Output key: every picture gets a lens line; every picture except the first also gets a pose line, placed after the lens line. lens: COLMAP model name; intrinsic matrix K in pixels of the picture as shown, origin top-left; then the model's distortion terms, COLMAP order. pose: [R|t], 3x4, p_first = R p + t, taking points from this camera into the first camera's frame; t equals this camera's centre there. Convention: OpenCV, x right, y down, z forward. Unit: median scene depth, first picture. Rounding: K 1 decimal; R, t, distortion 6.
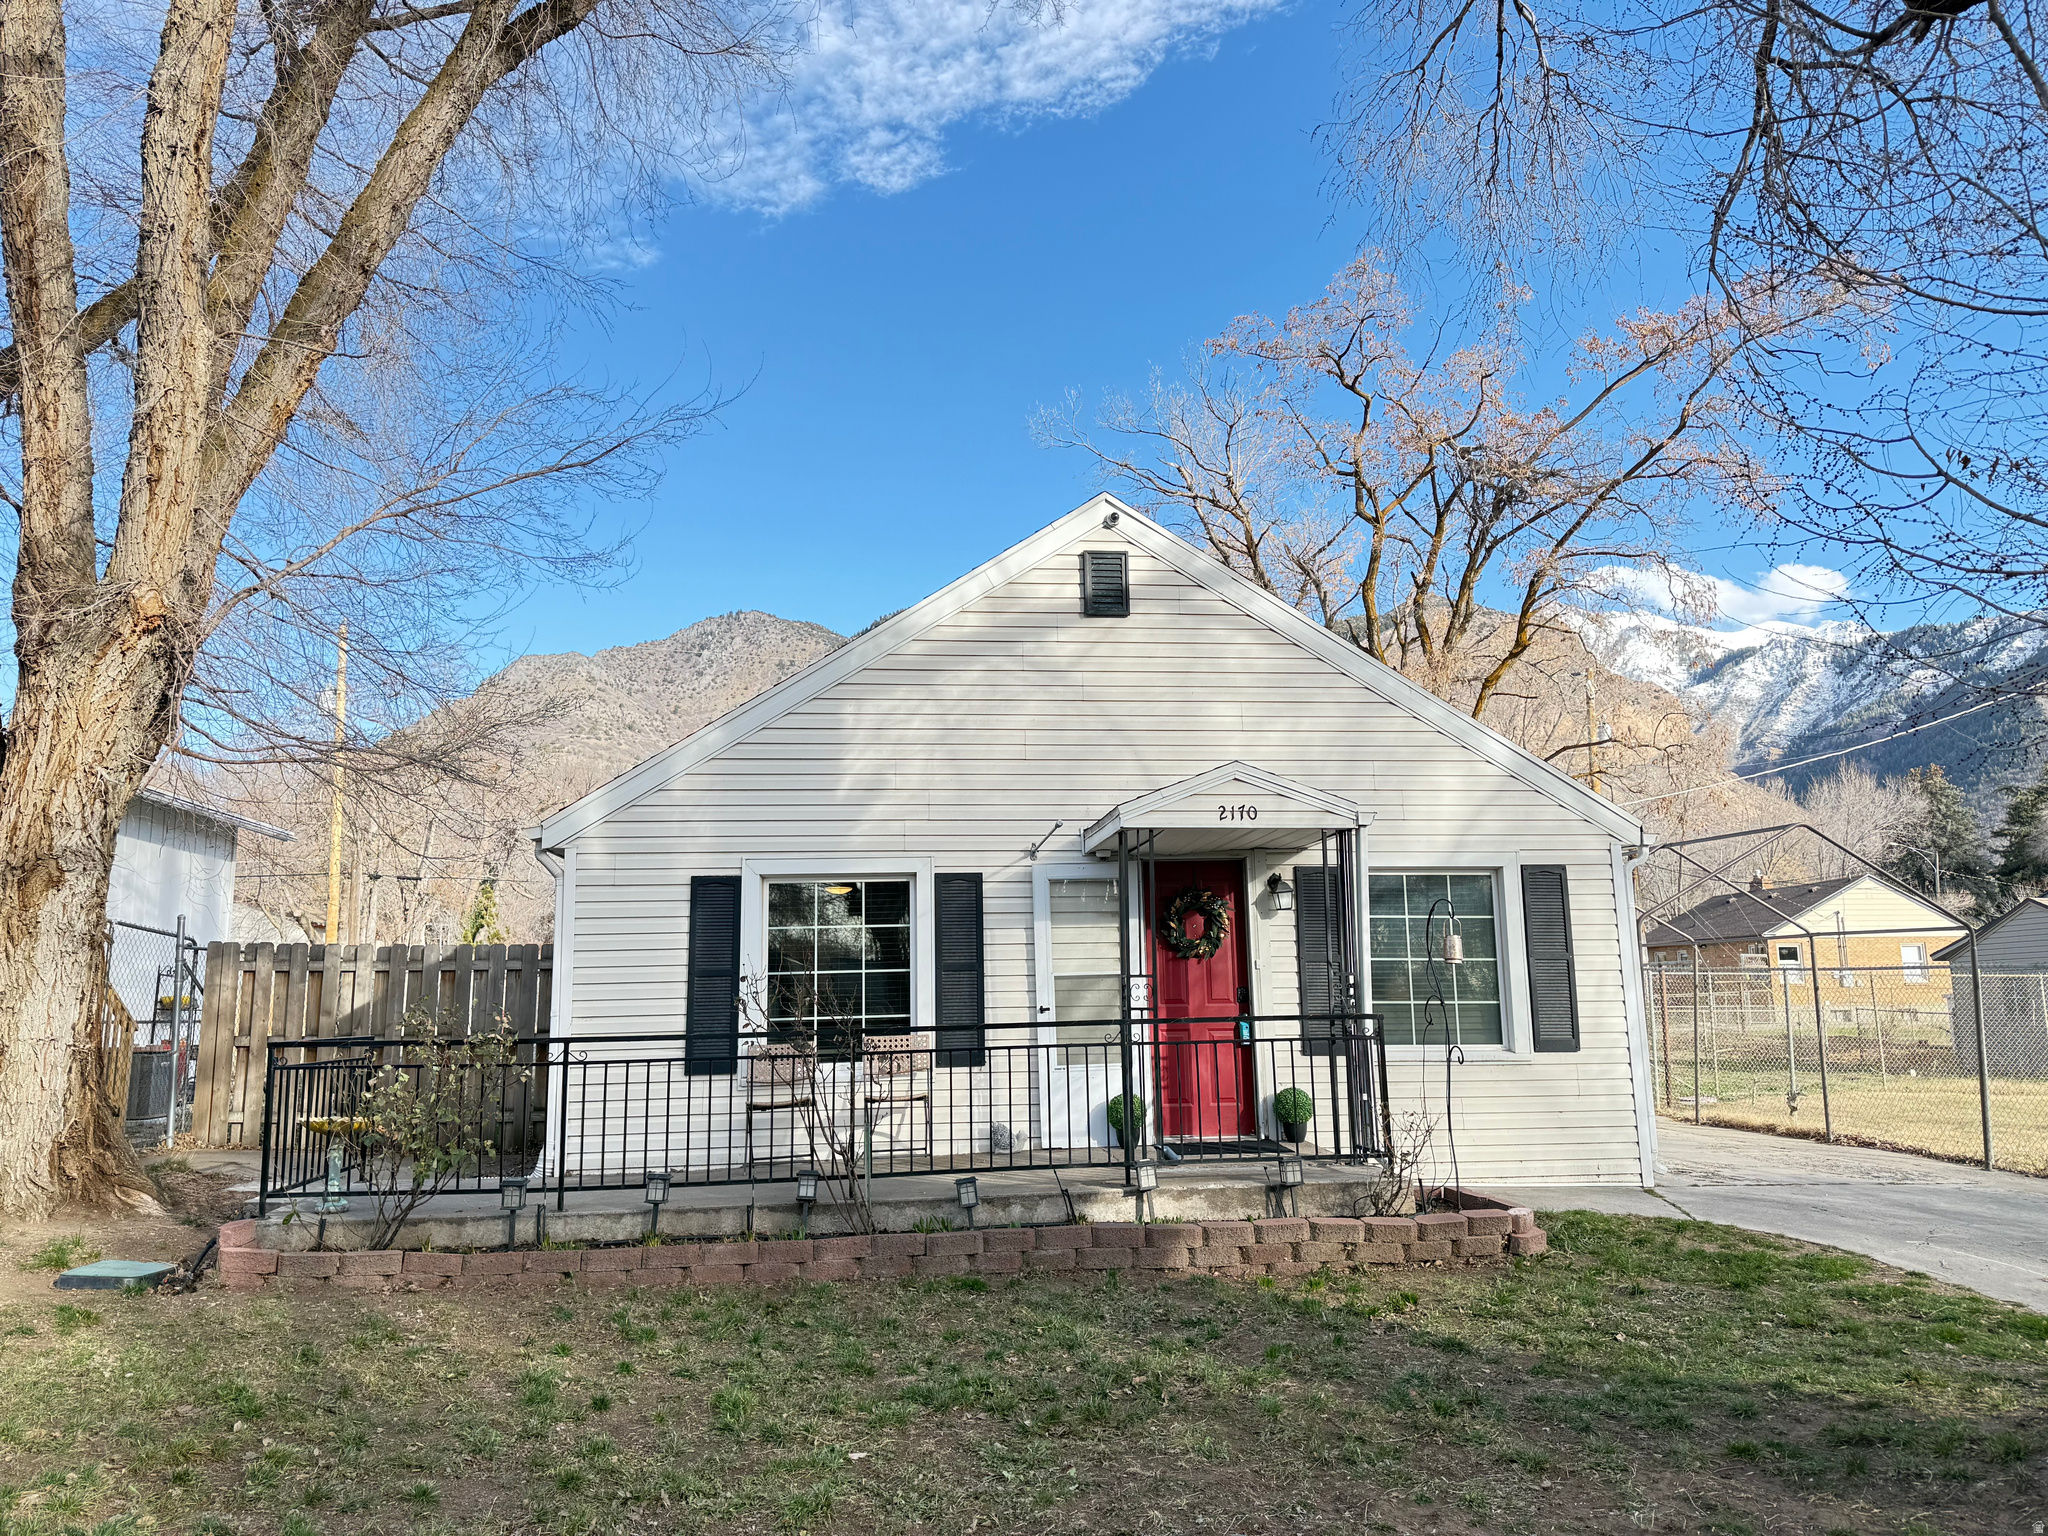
lens RADIAL K [[1433.4, 0, 1021.5], [0, 1433.4, 710.6], [0, 0, 1]] dist [0.085326, -0.103202]
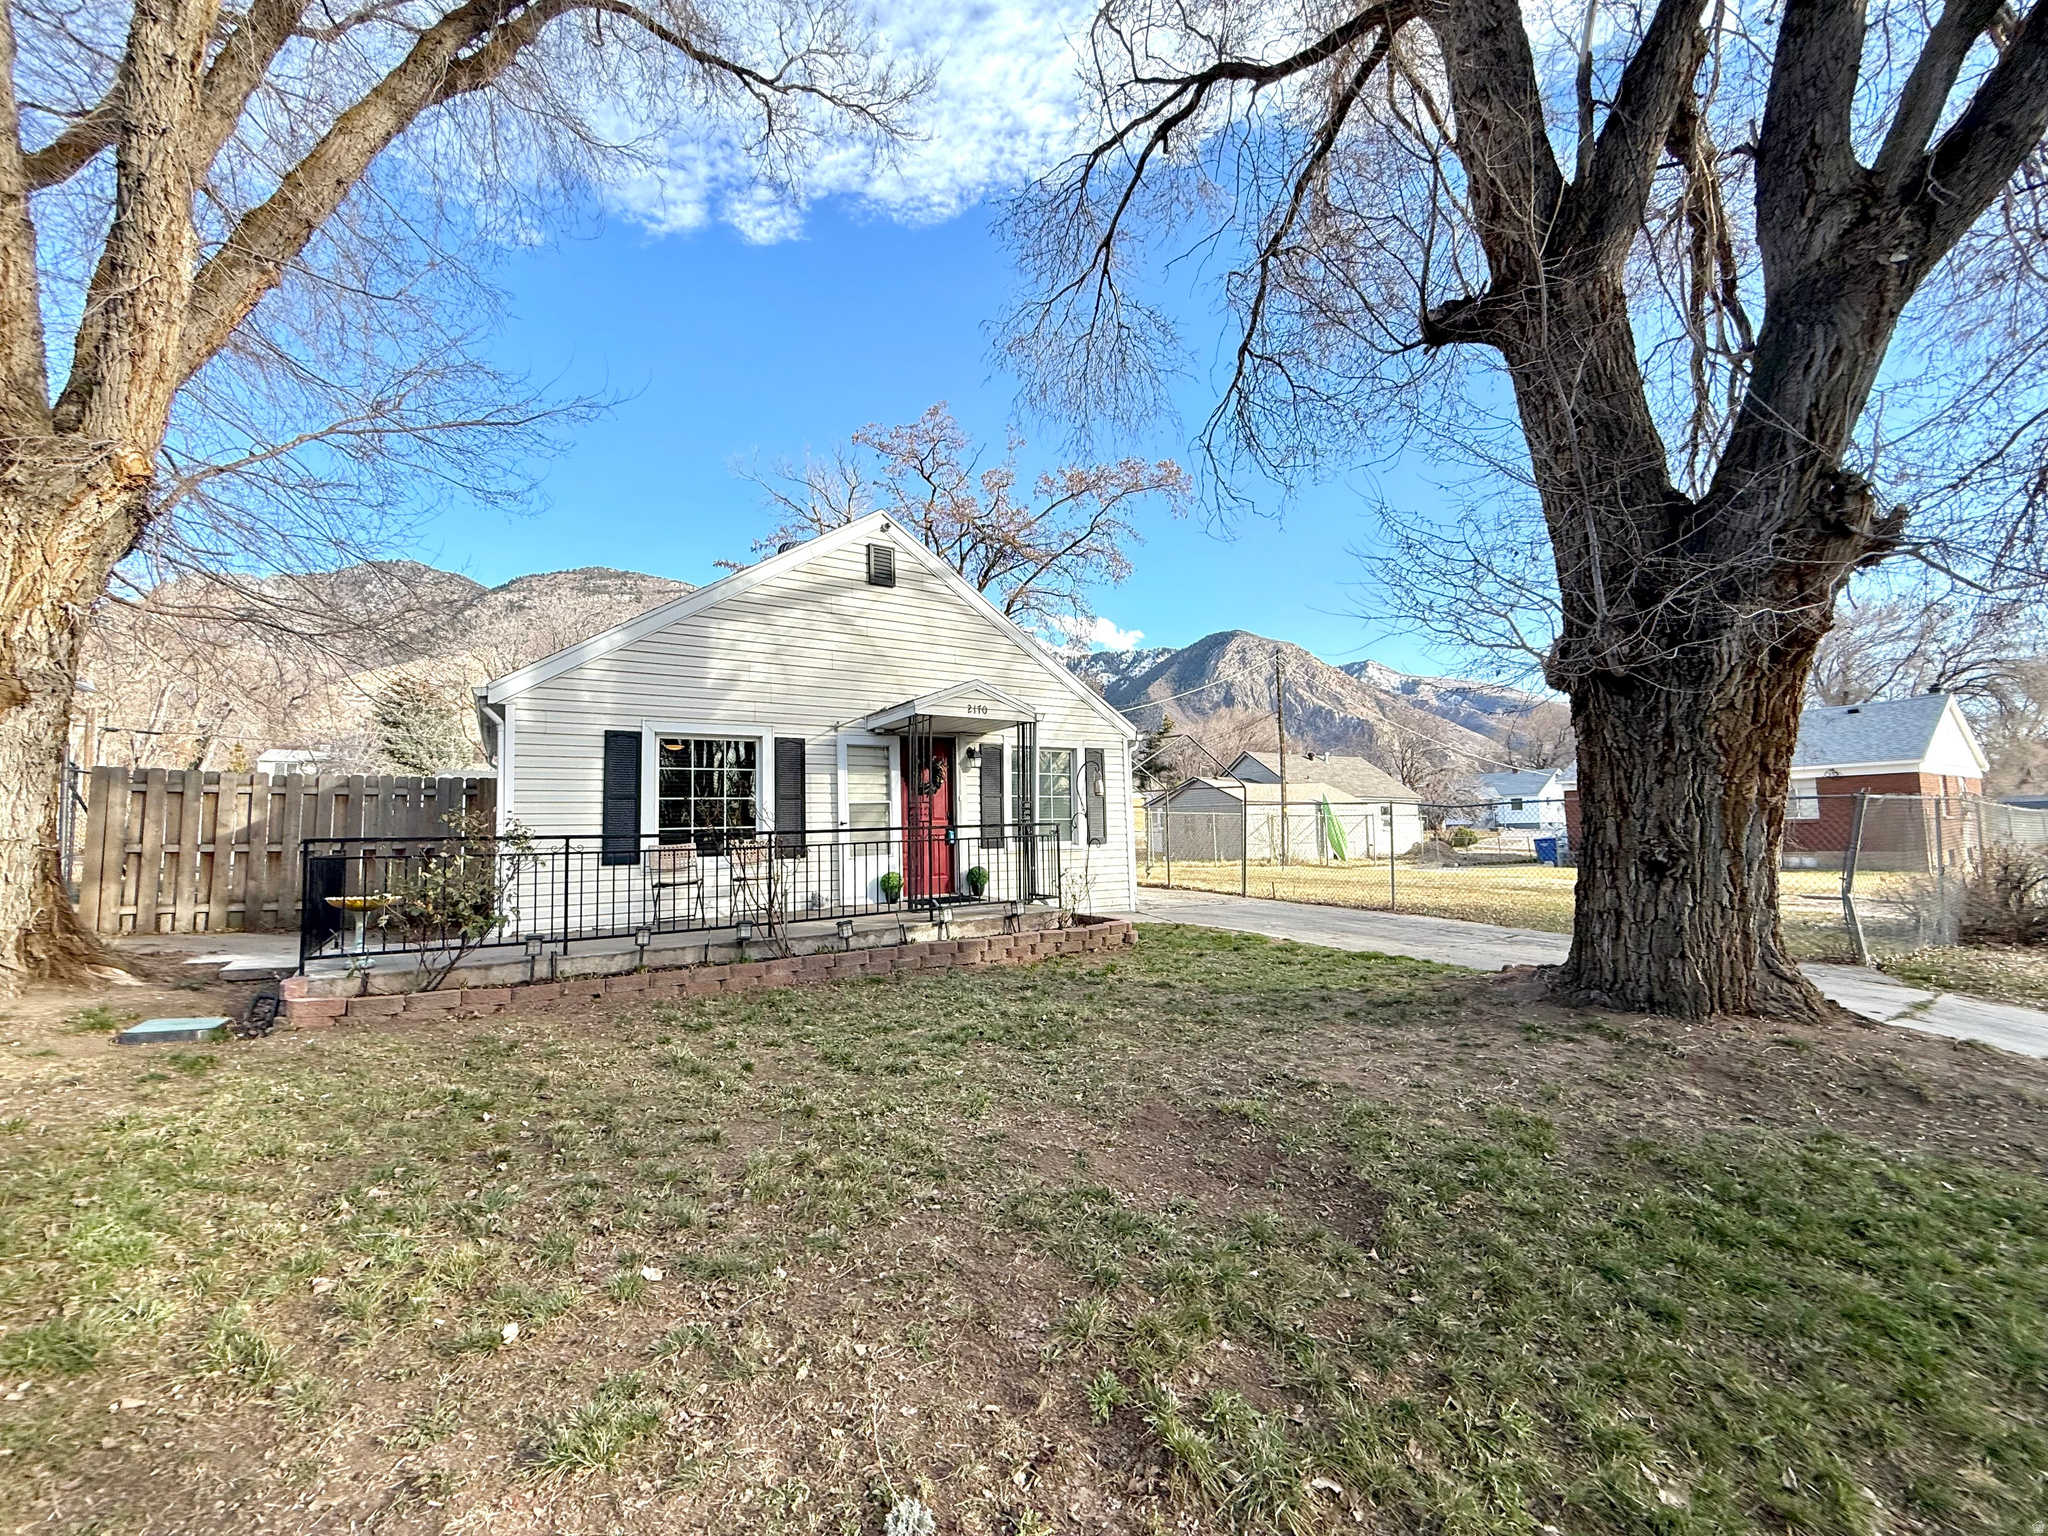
lens RADIAL K [[828.3, 0, 1016.7], [0, 828.3, 735.1], [0, 0, 1]] dist [-0.001190, -0.000542]
pose [[0.891326, 0.050546, 0.450536, -0.237705], [-0.085566, 0.994661, 0.057689, 0.037835], [-0.445215, -0.089971, 0.890892, 0.086350]]
